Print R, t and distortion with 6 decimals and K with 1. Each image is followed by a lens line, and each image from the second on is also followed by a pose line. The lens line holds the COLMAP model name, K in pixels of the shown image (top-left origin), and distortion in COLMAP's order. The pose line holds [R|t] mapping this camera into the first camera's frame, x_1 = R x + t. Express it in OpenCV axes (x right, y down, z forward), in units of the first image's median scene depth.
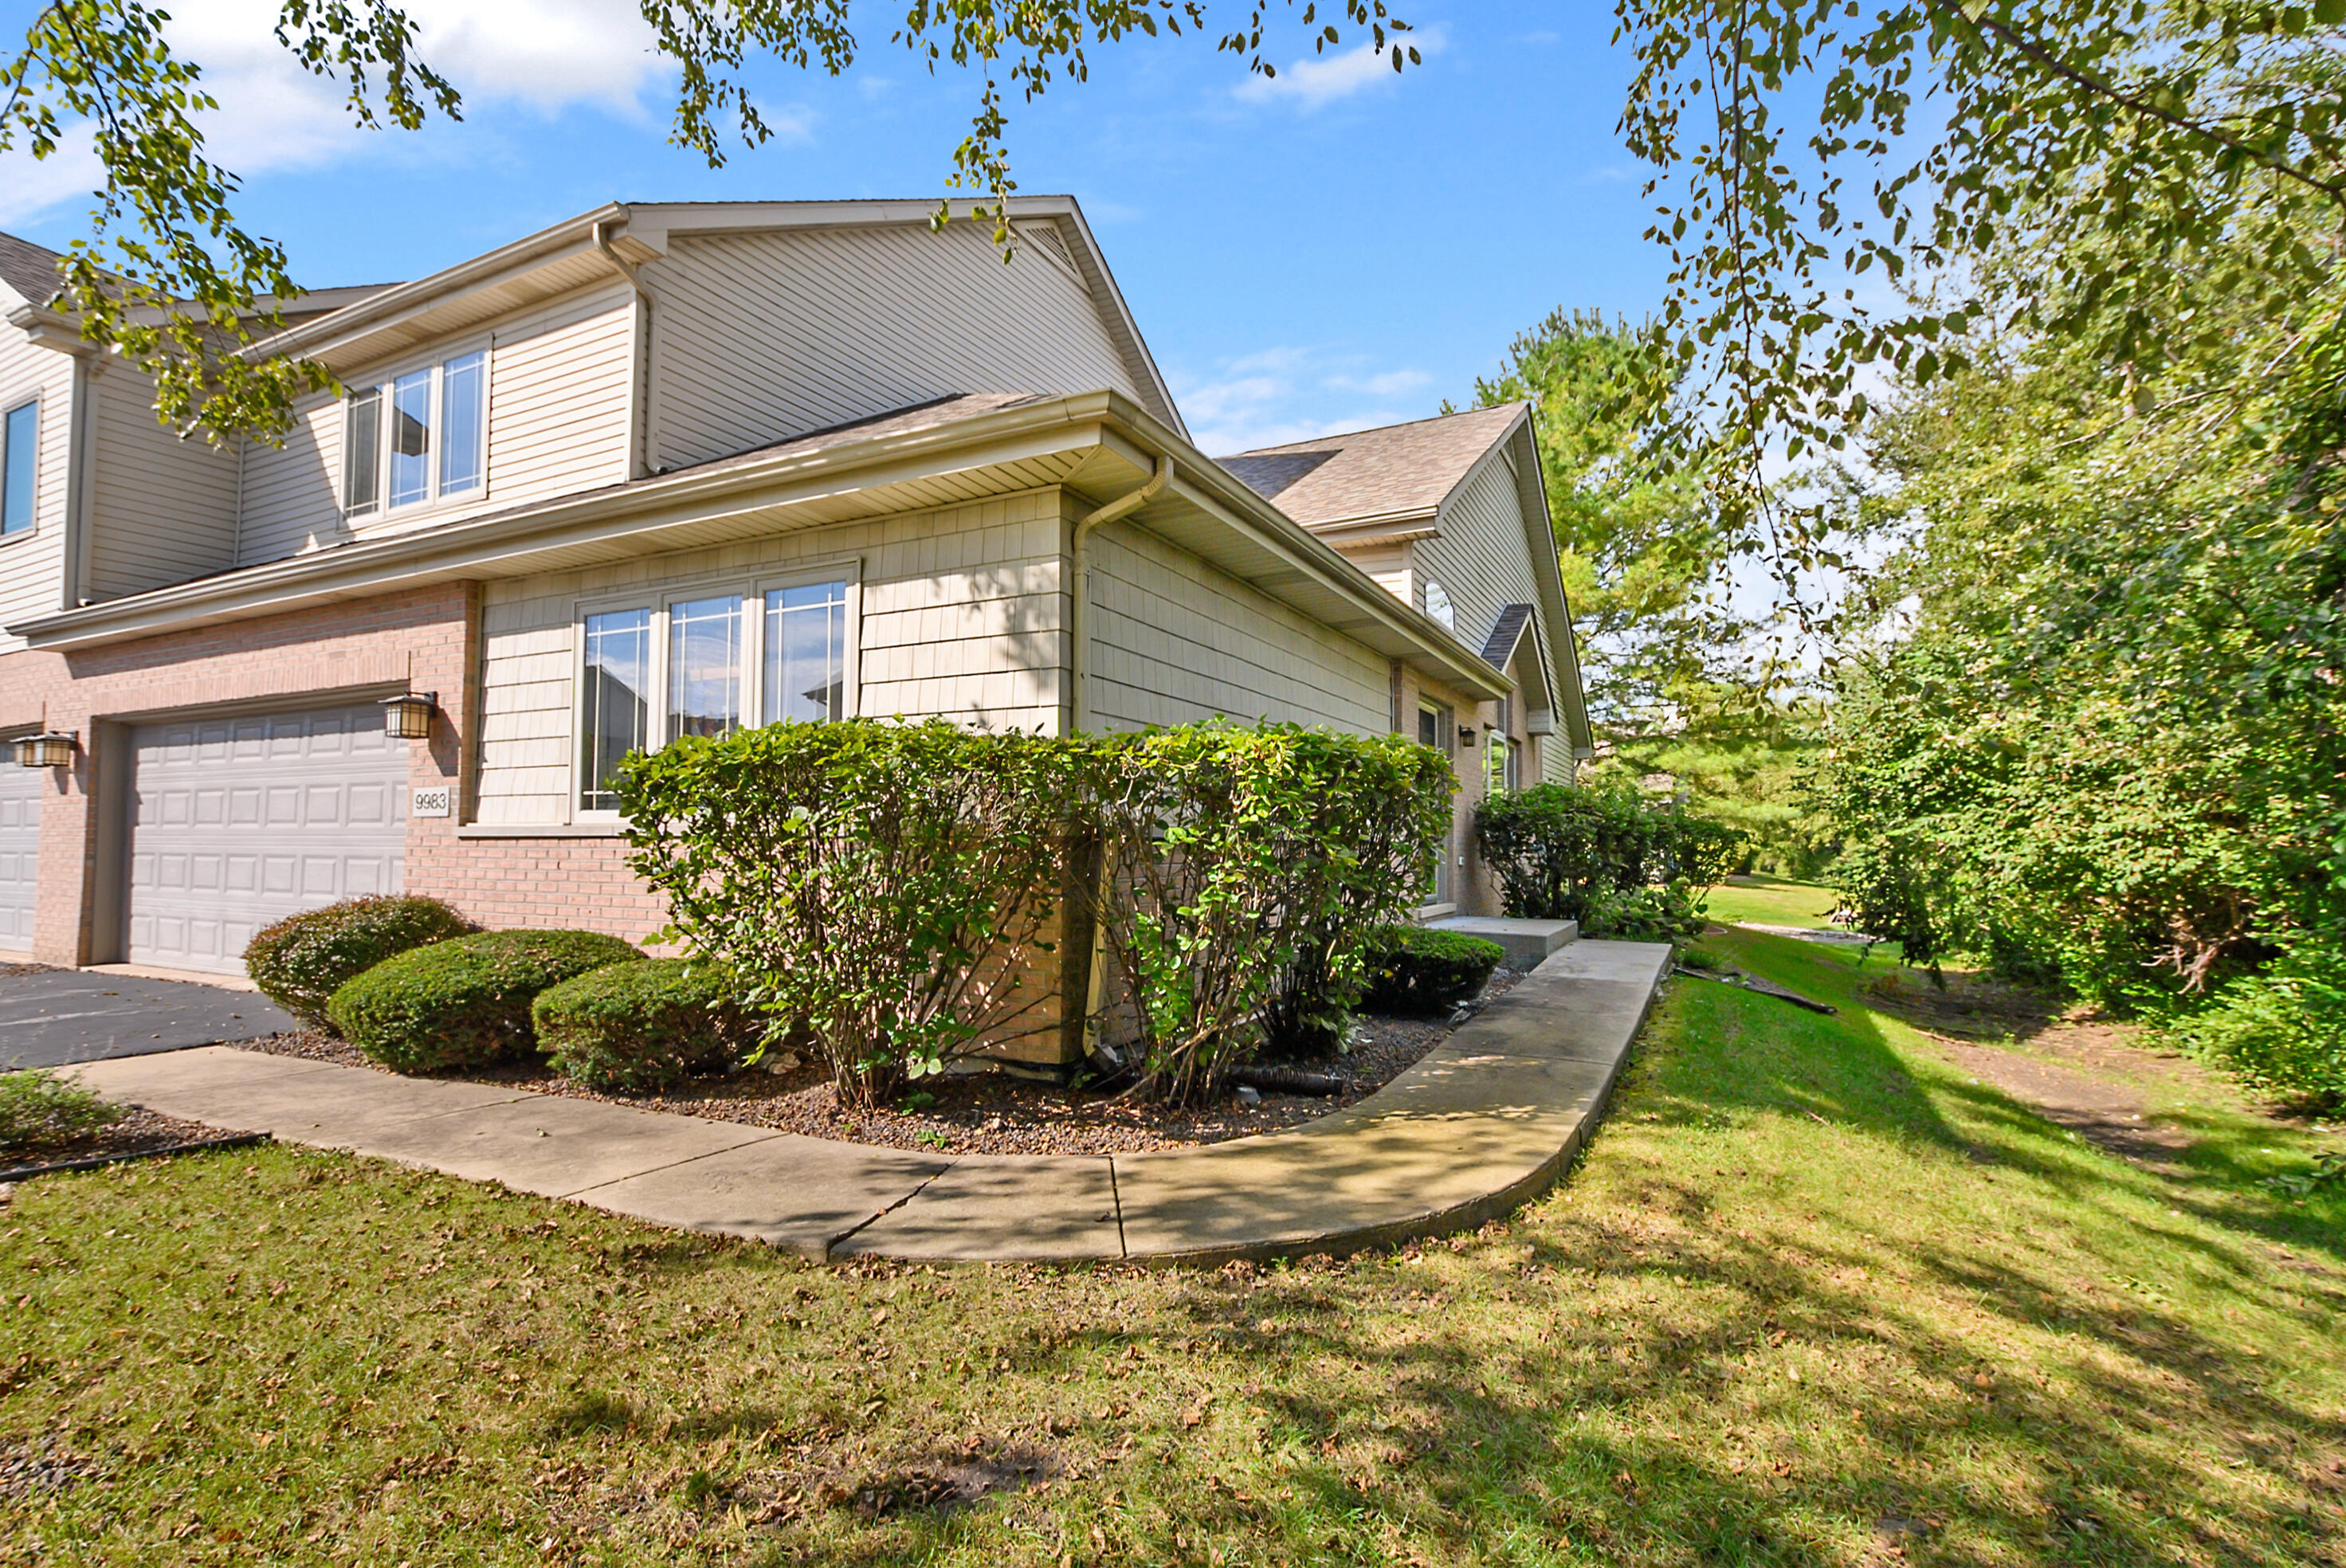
lens RADIAL K [[1031.1, 0, 1197.7], [0, 1031.1, 818.9], [0, 0, 1]] dist [0.007615, -0.002508]
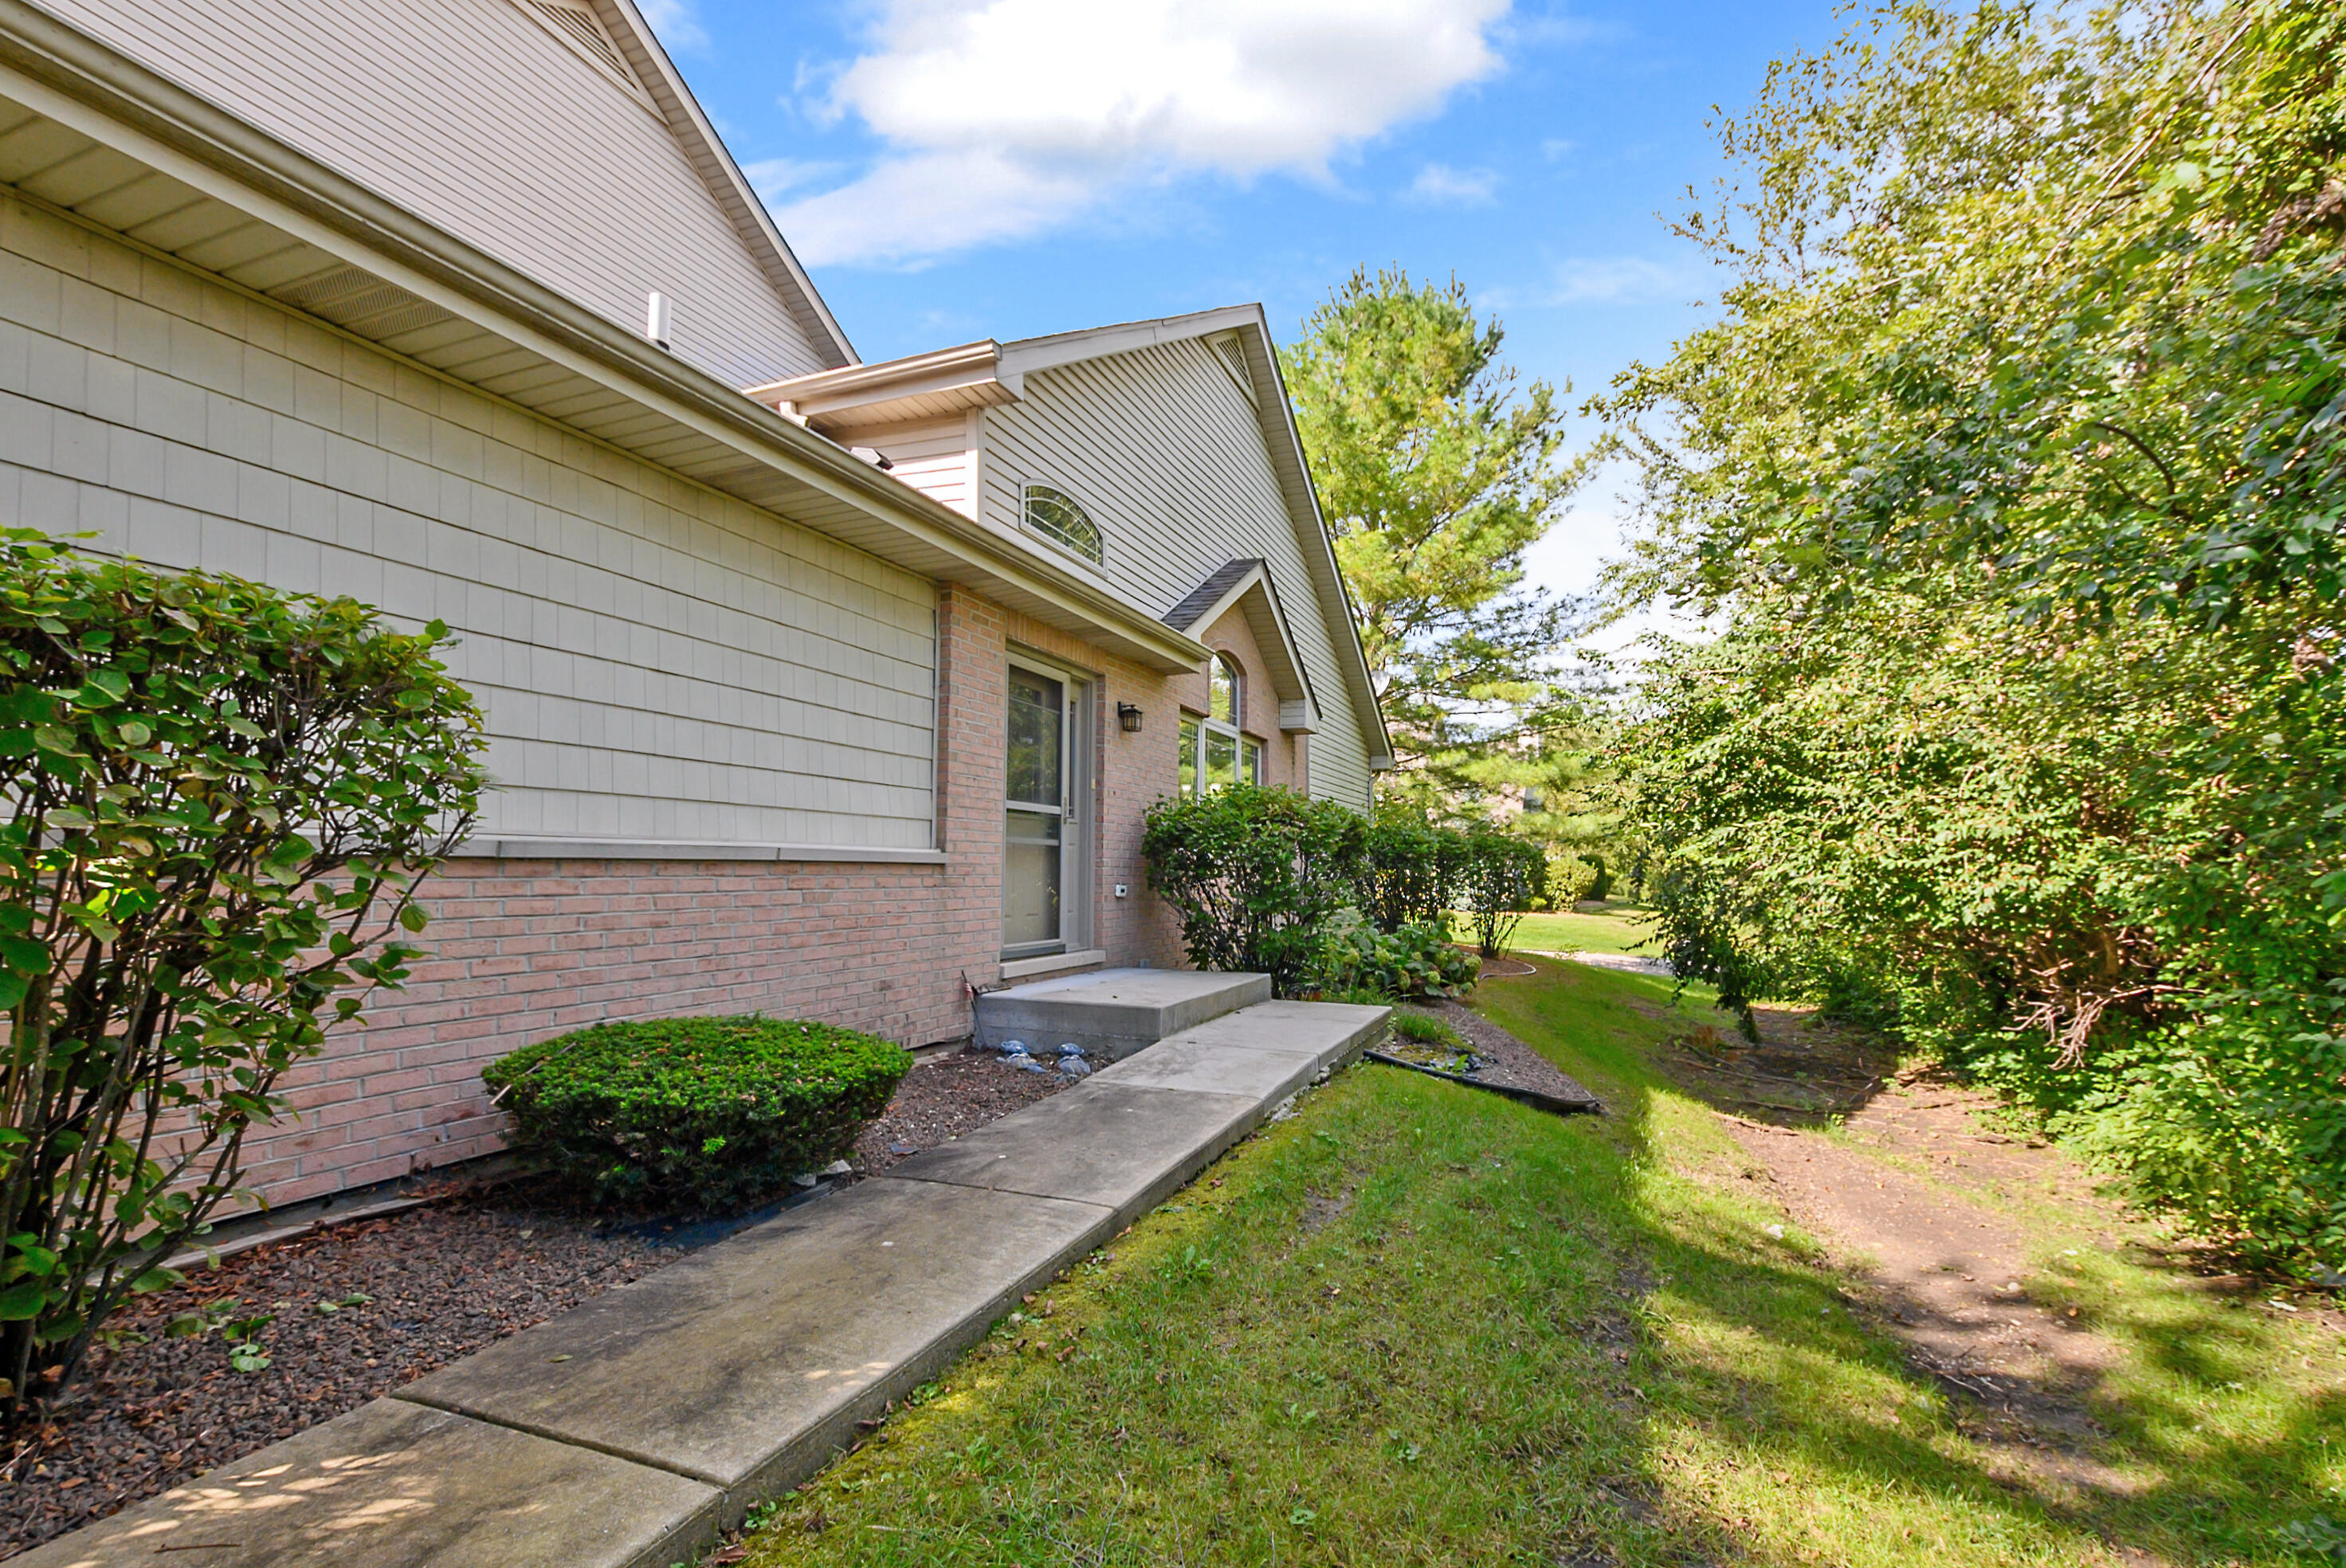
lens RADIAL K [[1031.1, 0, 1197.5], [0, 1031.1, 843.9], [0, 0, 1]] dist [0.007615, -0.002508]
pose [[0.994362, -0.007078, 0.105801, 0.274243], [0.007279, 0.999972, -0.001516, 0.011055], [-0.105787, 0.002278, 0.994386, 0.330715]]
